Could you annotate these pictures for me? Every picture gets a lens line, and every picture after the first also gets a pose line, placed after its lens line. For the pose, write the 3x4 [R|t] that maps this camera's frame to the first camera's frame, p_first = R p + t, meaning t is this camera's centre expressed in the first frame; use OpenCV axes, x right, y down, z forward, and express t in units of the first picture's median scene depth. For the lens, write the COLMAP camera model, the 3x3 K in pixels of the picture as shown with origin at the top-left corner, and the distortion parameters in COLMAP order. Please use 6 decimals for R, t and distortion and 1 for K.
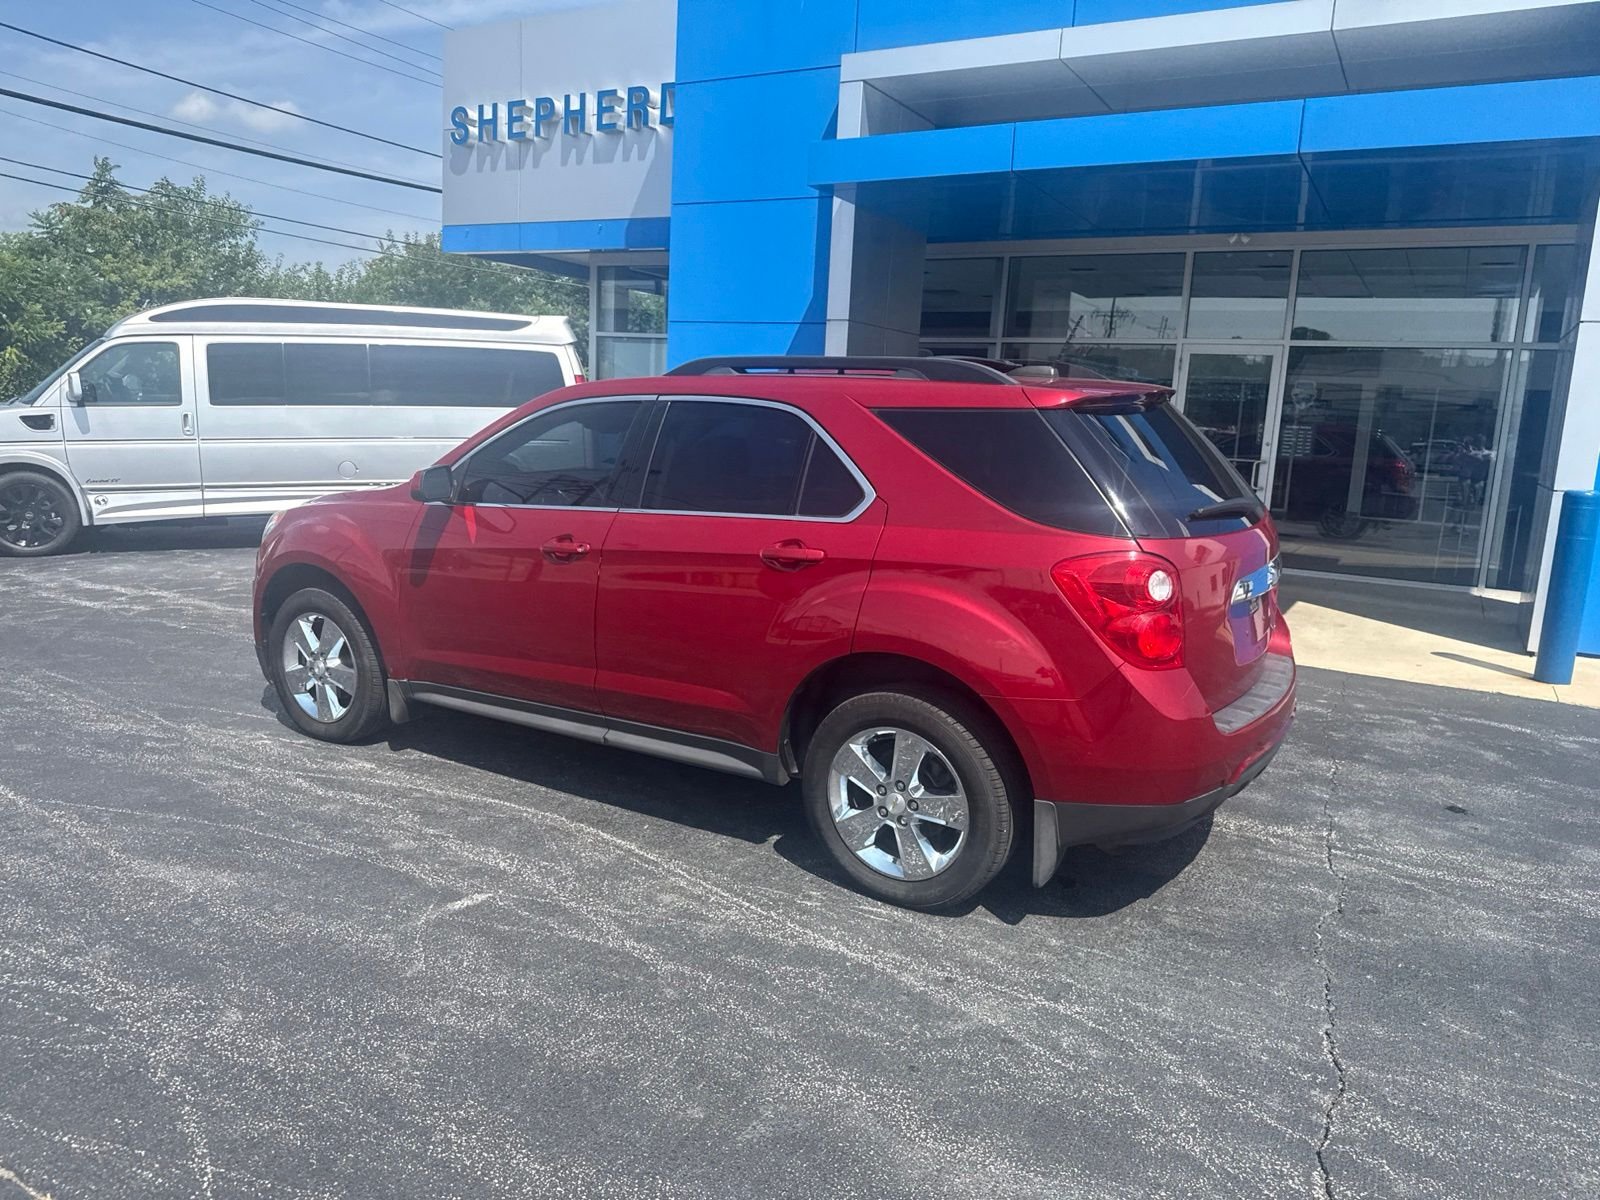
lens RADIAL K [[1133.2, 0, 806.2], [0, 1133.2, 599.5], [0, 0, 1]] dist [0.034157, -0.048219]
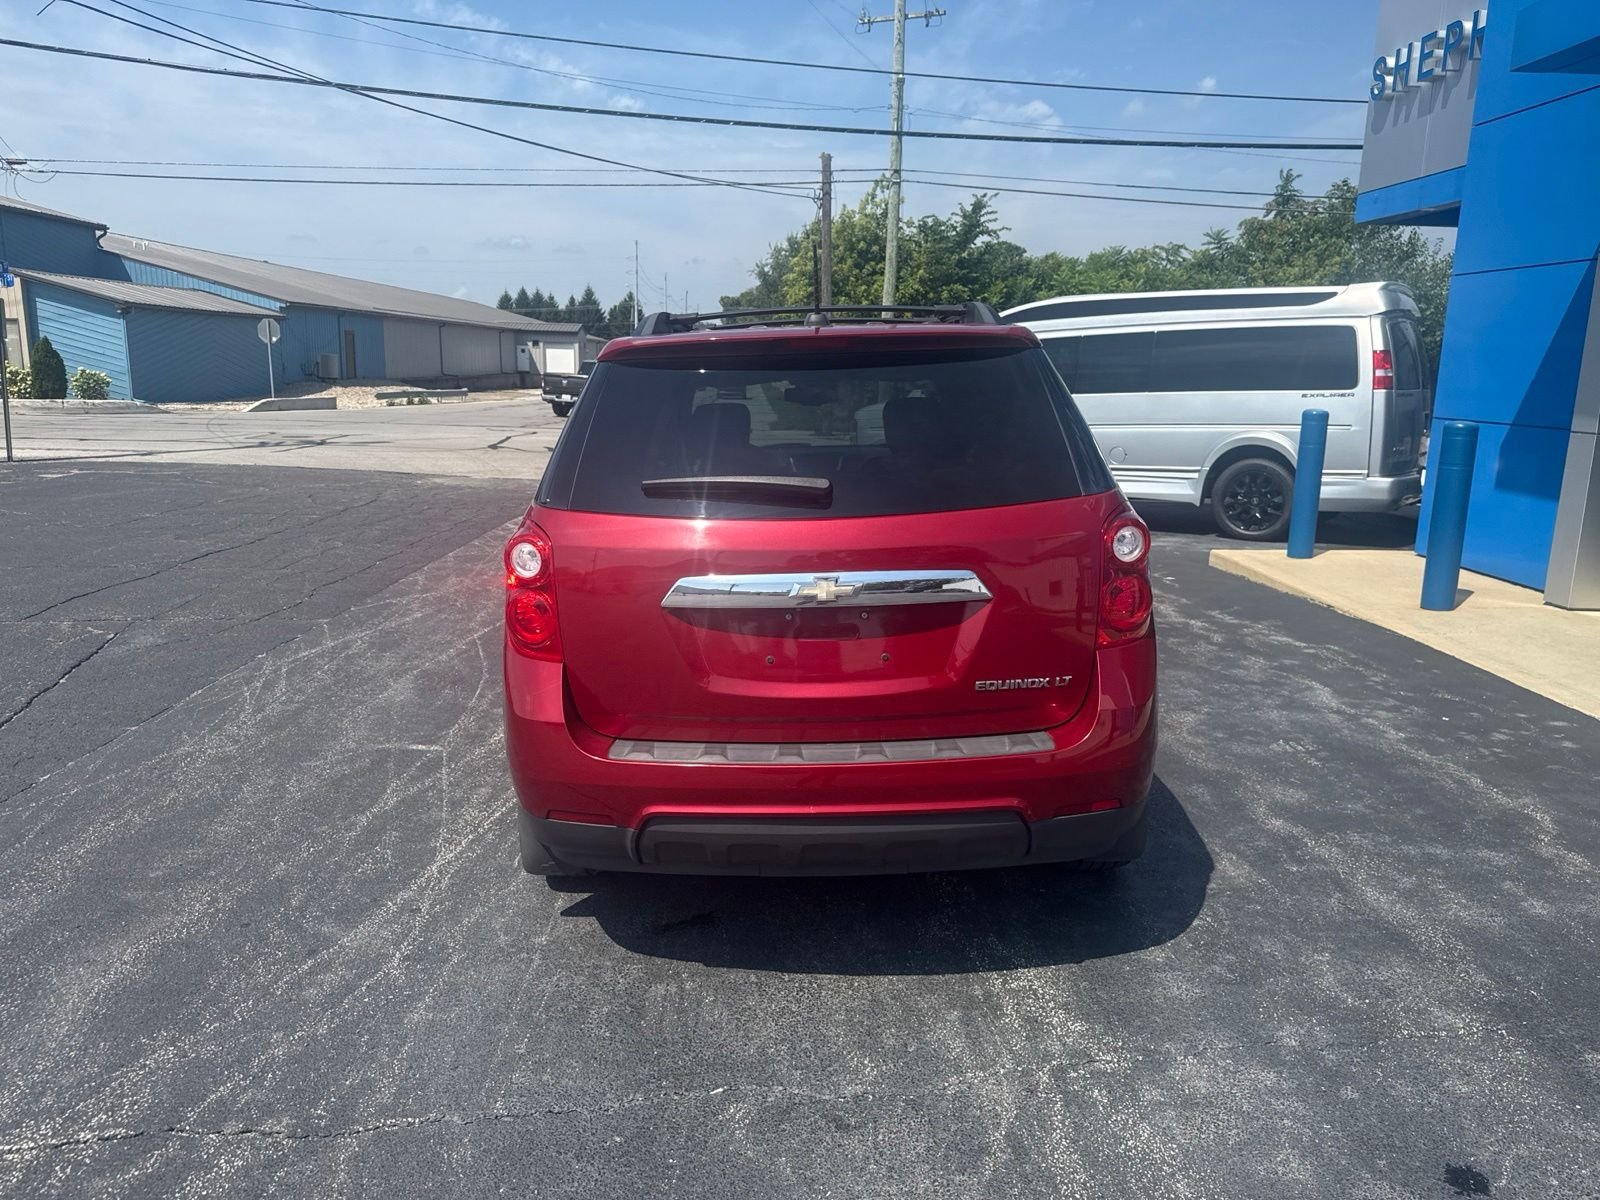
lens RADIAL K [[1138.6, 0, 788.8], [0, 1138.6, 599.3], [0, 0, 1]] dist [0.043325, -0.061815]
pose [[0.513751, 0.136115, -0.847073, 0.840738], [-0.137221, 0.987660, 0.075481, -0.054126], [0.846894, 0.077458, 0.526090, 0.520003]]
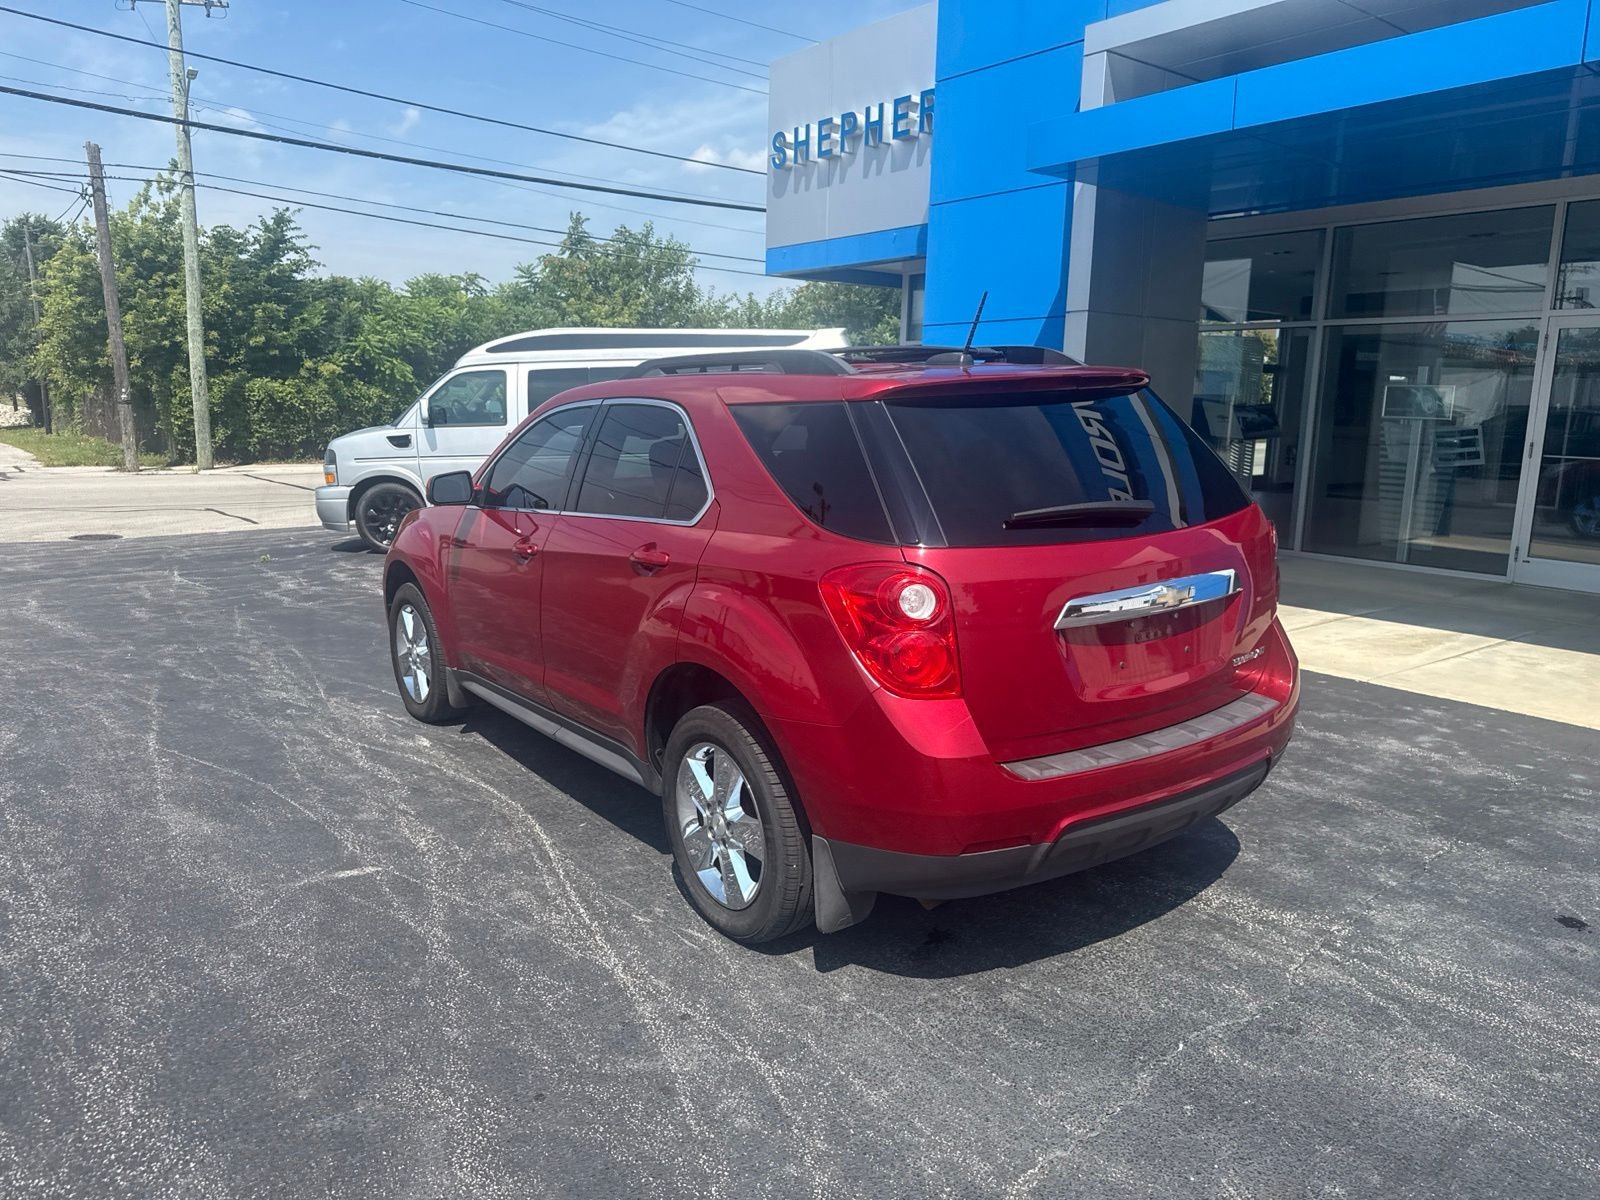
lens RADIAL K [[1135.0, 0, 801.0], [0, 1135.0, 619.1], [0, 0, 1]] dist [0.038124, -0.054082]
pose [[0.923140, 0.039961, -0.382381, 0.404950], [-0.037400, 0.999200, 0.014132, -0.005294], [0.382640, 0.001255, 0.923897, 0.127621]]
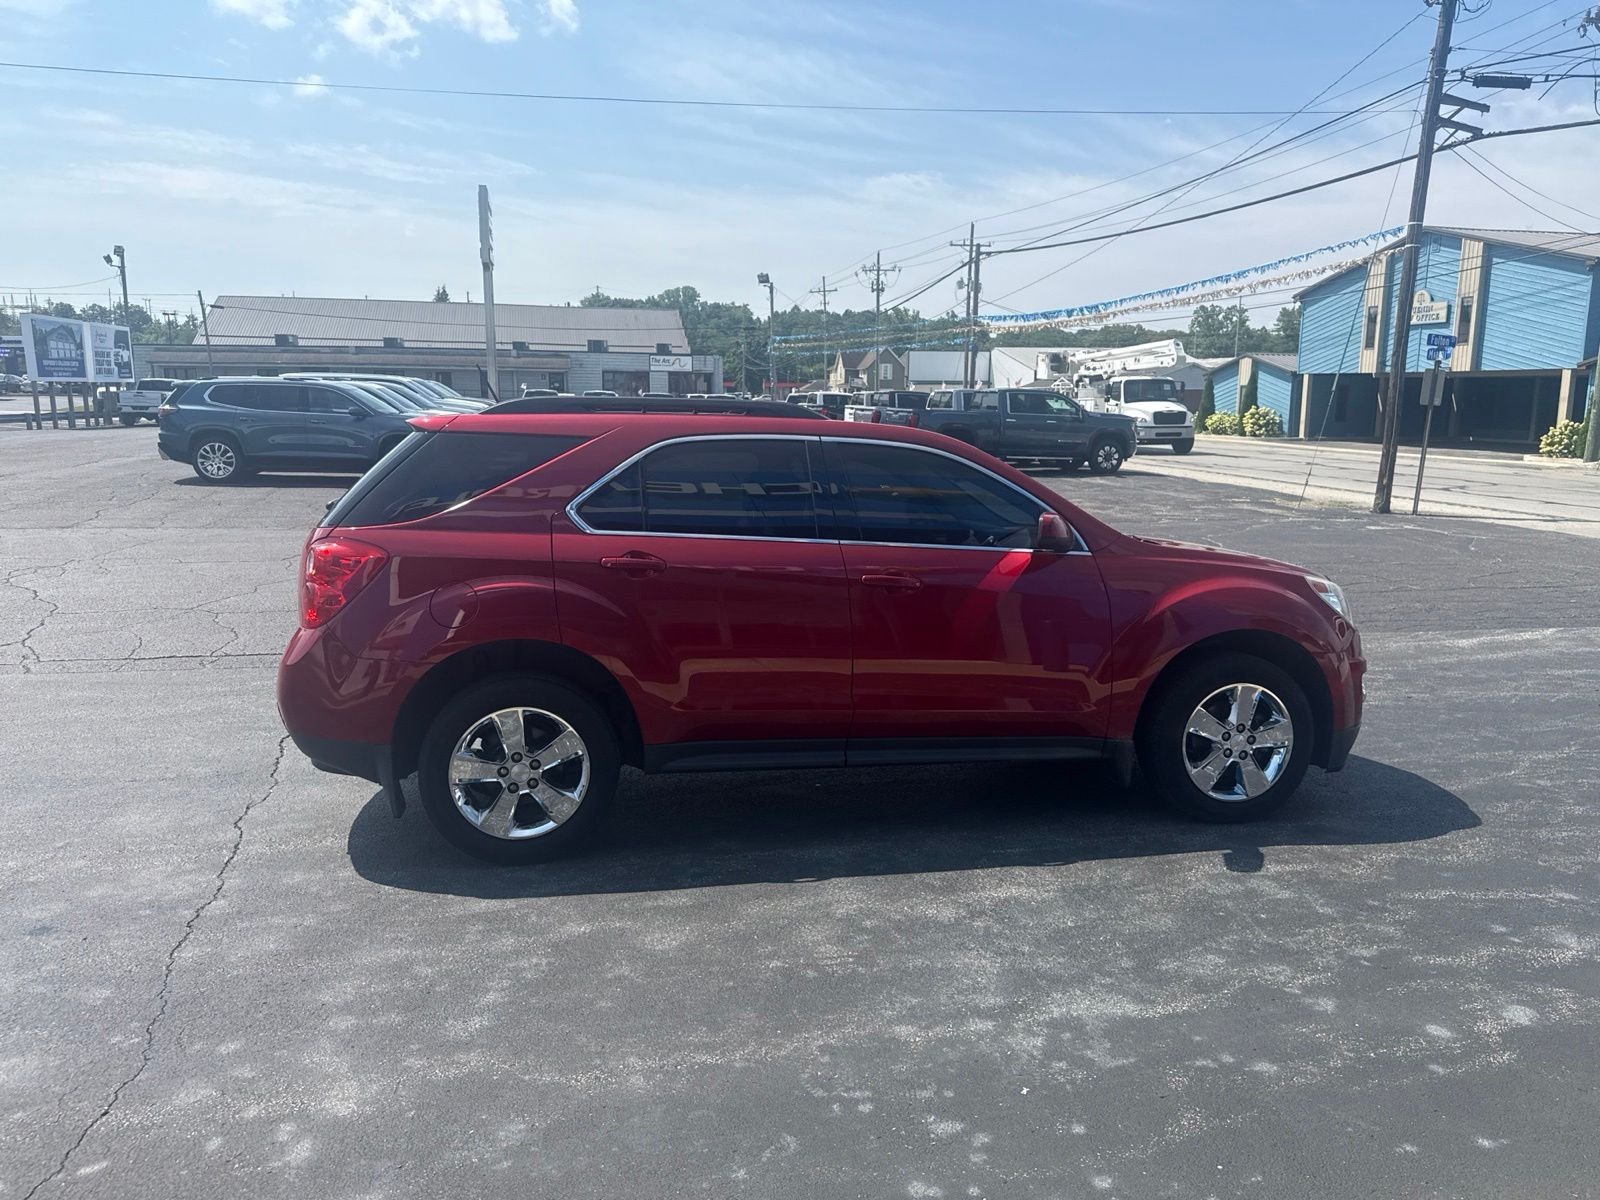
lens RADIAL K [[1120.0, 0, 806.2], [0, 1120.0, 603.7], [0, 0, 1]] dist [0.048229, -0.061470]
pose [[-0.741379, 0.068864, -0.667543, 0.723672], [-0.154157, 0.950645, 0.269276, -0.345675], [0.653140, 0.302542, -0.694173, 1.928891]]
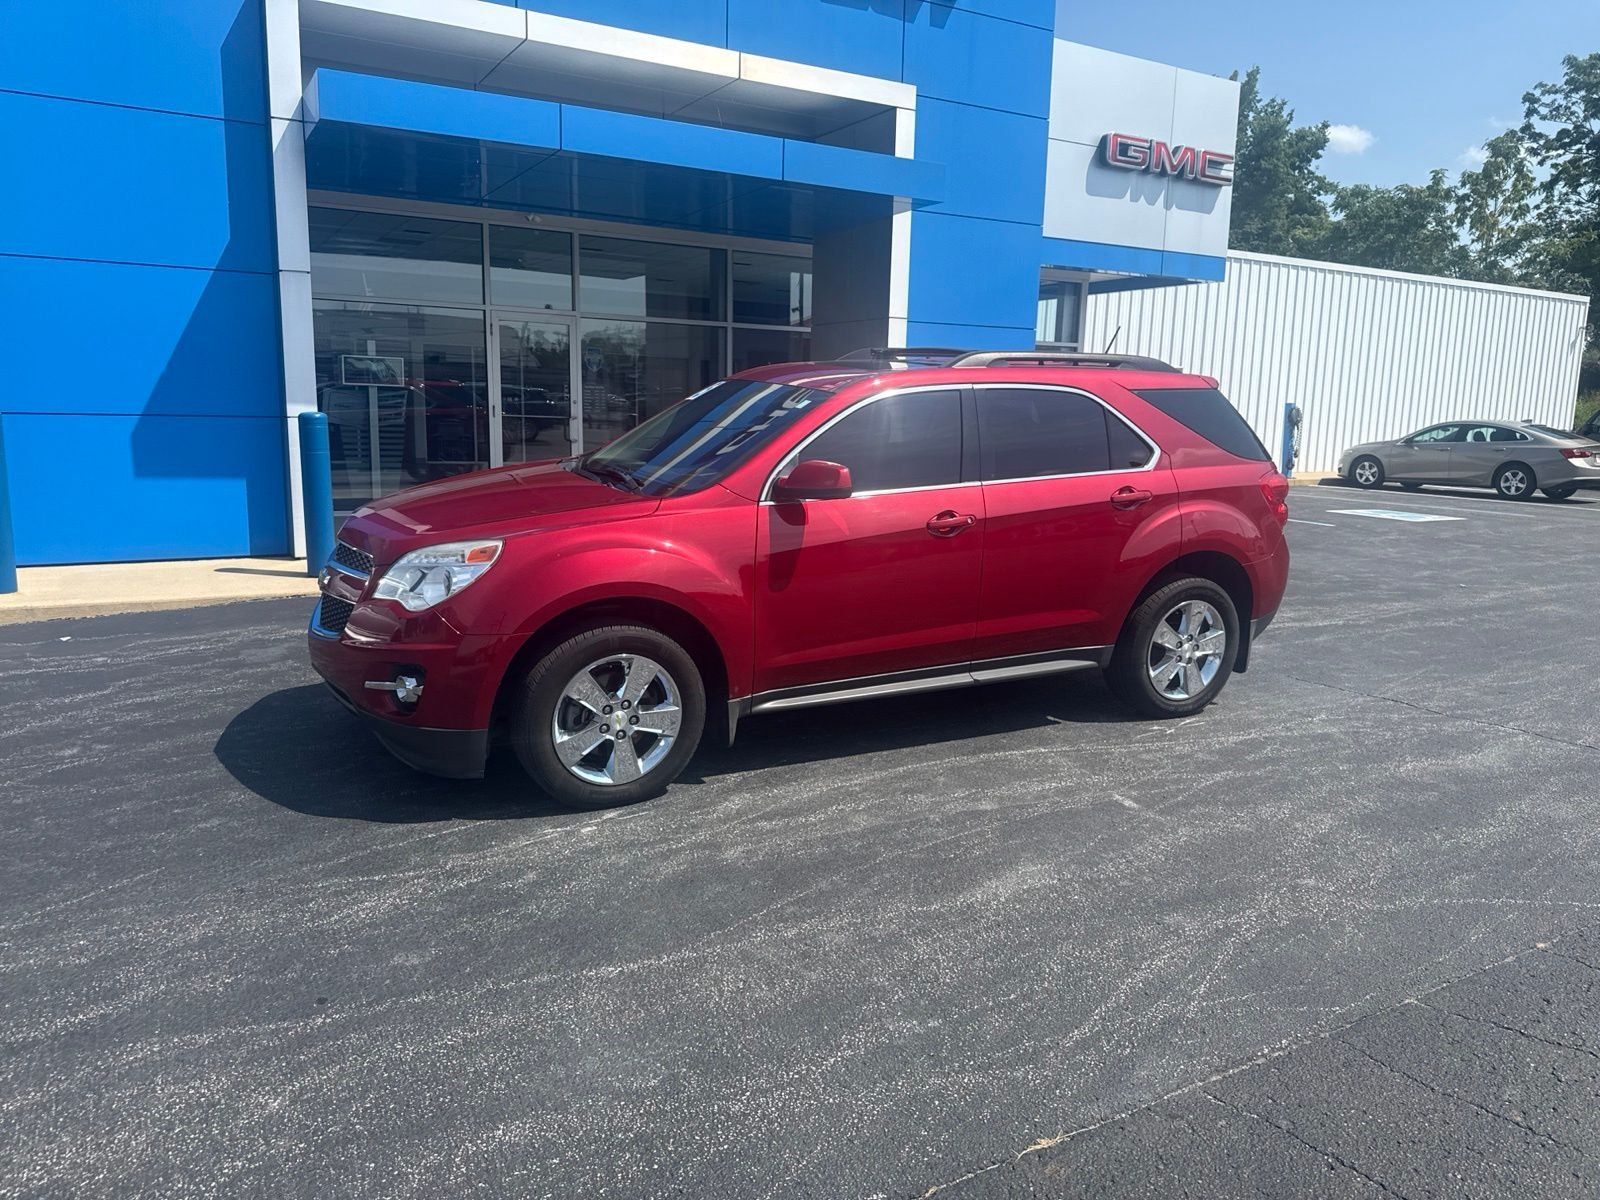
lens RADIAL K [[1116.6, 0, 811.8], [0, 1116.6, 595.1], [0, 0, 1]] dist [0.047577, -0.061387]
pose [[0.504171, -0.183164, 0.843956, -1.183391], [0.144520, 0.981363, 0.126650, -0.129779], [-0.851425, 0.058115, 0.521246, 0.519040]]
